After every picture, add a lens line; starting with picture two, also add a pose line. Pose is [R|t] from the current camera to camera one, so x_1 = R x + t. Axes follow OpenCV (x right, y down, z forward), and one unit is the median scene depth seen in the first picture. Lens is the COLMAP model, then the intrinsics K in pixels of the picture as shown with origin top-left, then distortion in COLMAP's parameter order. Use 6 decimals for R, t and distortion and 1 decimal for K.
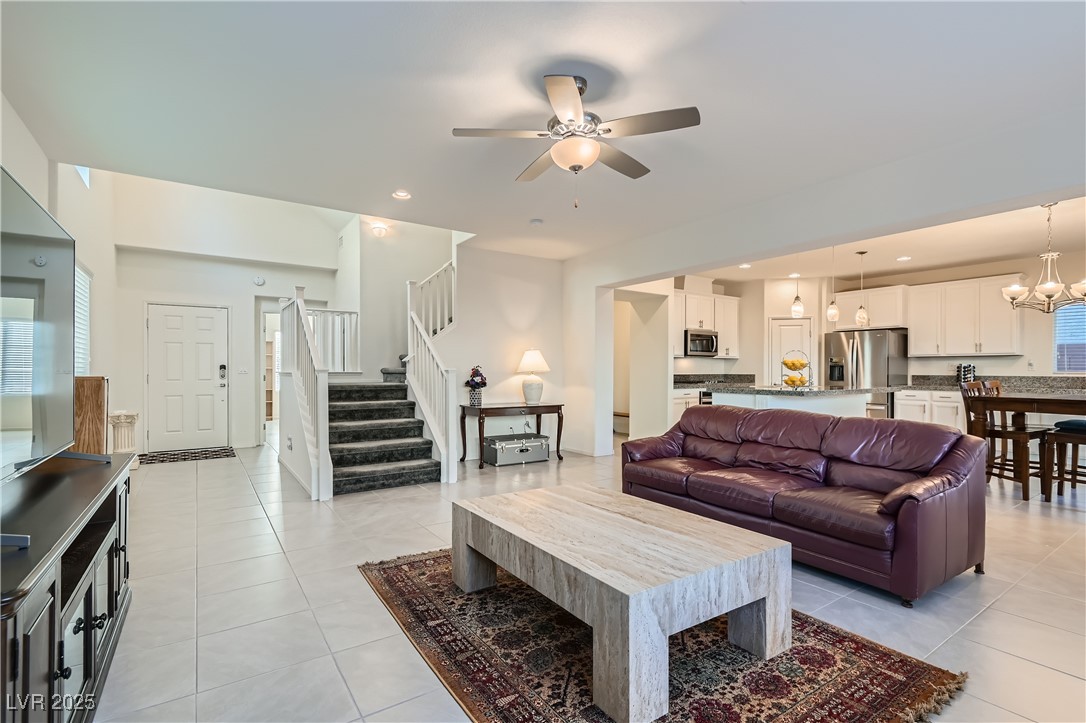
lens RADIAL K [[501.4, 0, 540.7], [0, 501.4, 371.2], [0, 0, 1]] dist [0.003657, -0.004017]
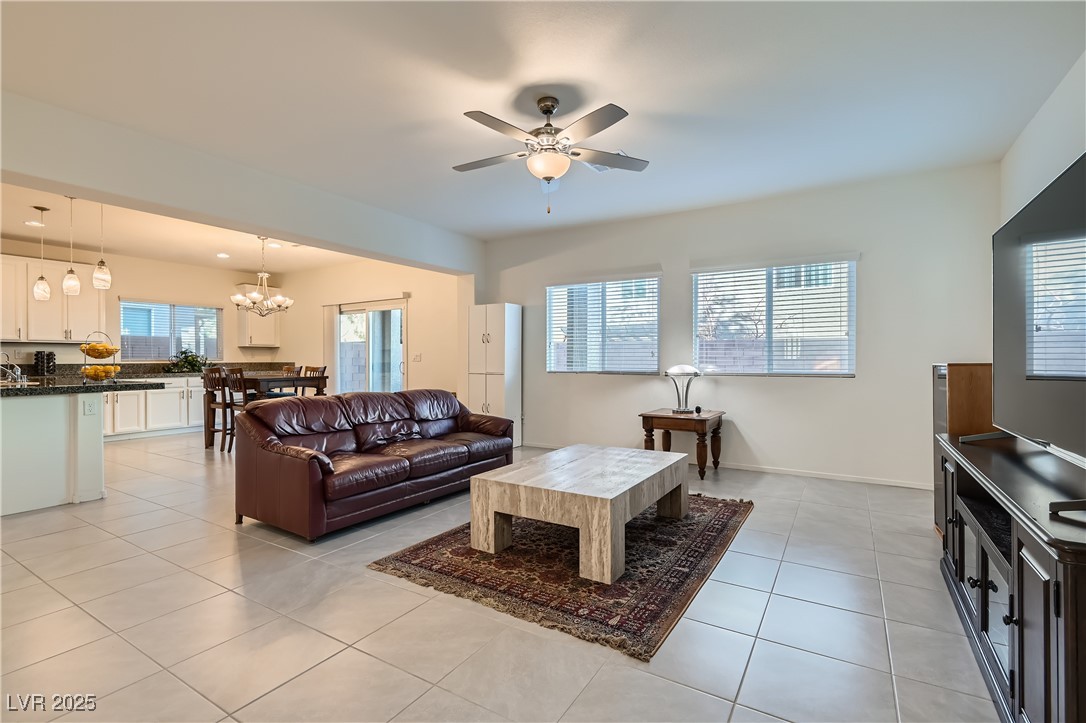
lens RADIAL K [[501.4, 0, 541.9], [0, 501.4, 358.7], [0, 0, 1]] dist [0.003657, -0.004017]
pose [[-0.413498, -0.002040, 0.910503, -0.370001], [0.003576, 0.999986, 0.003864, -0.001077], [-0.910498, 0.004853, -0.413485, 0.574558]]
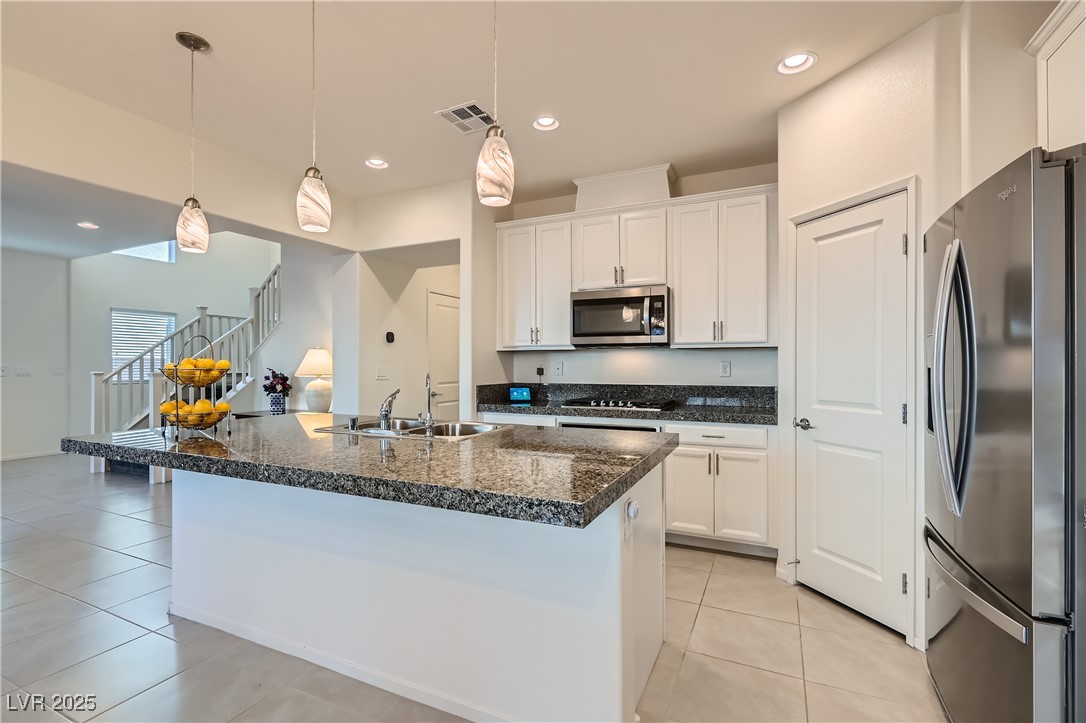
lens RADIAL K [[501.4, 0, 535.2], [0, 501.4, 361.5], [0, 0, 1]] dist [0.003657, -0.004017]
pose [[0.501680, -0.006641, -0.865028, 0.798997], [0.001064, 0.999975, -0.007061, -0.014415], [0.865053, 0.002622, 0.501674, 0.836902]]
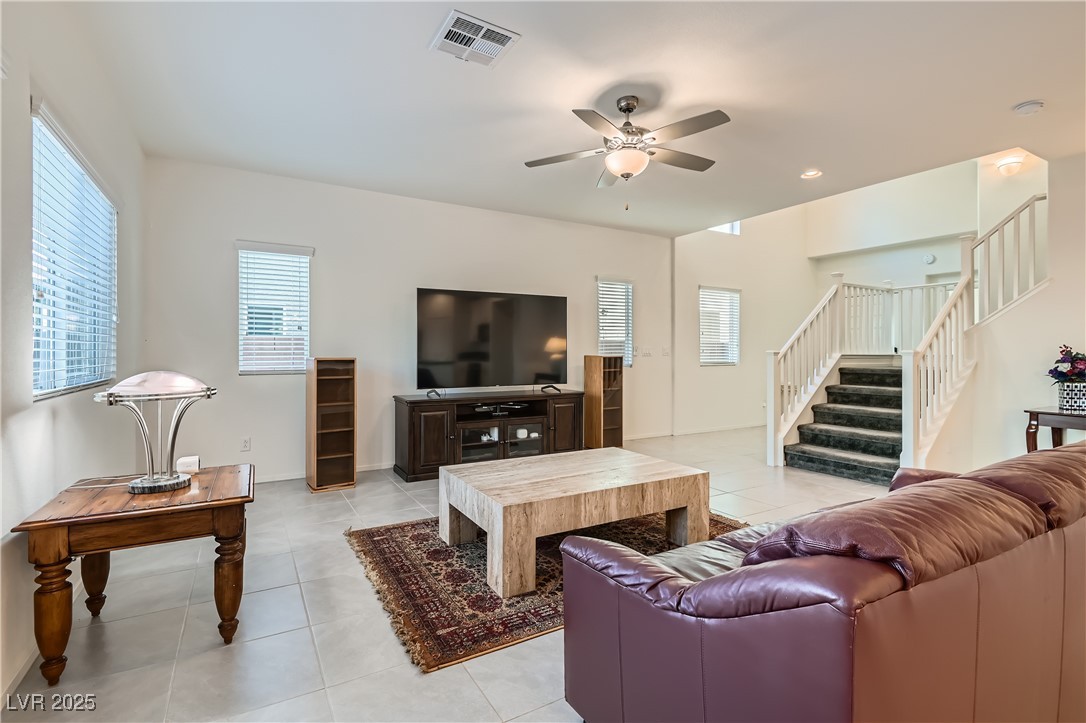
lens RADIAL K [[501.4, 0, 534.8], [0, 501.4, 353.3], [0, 0, 1]] dist [0.003657, -0.004017]
pose [[-0.071326, 0.001407, -0.997452, 0.464607], [-0.001241, 0.999998, 0.001500, -0.001196], [0.997452, 0.001345, -0.071324, 0.330854]]
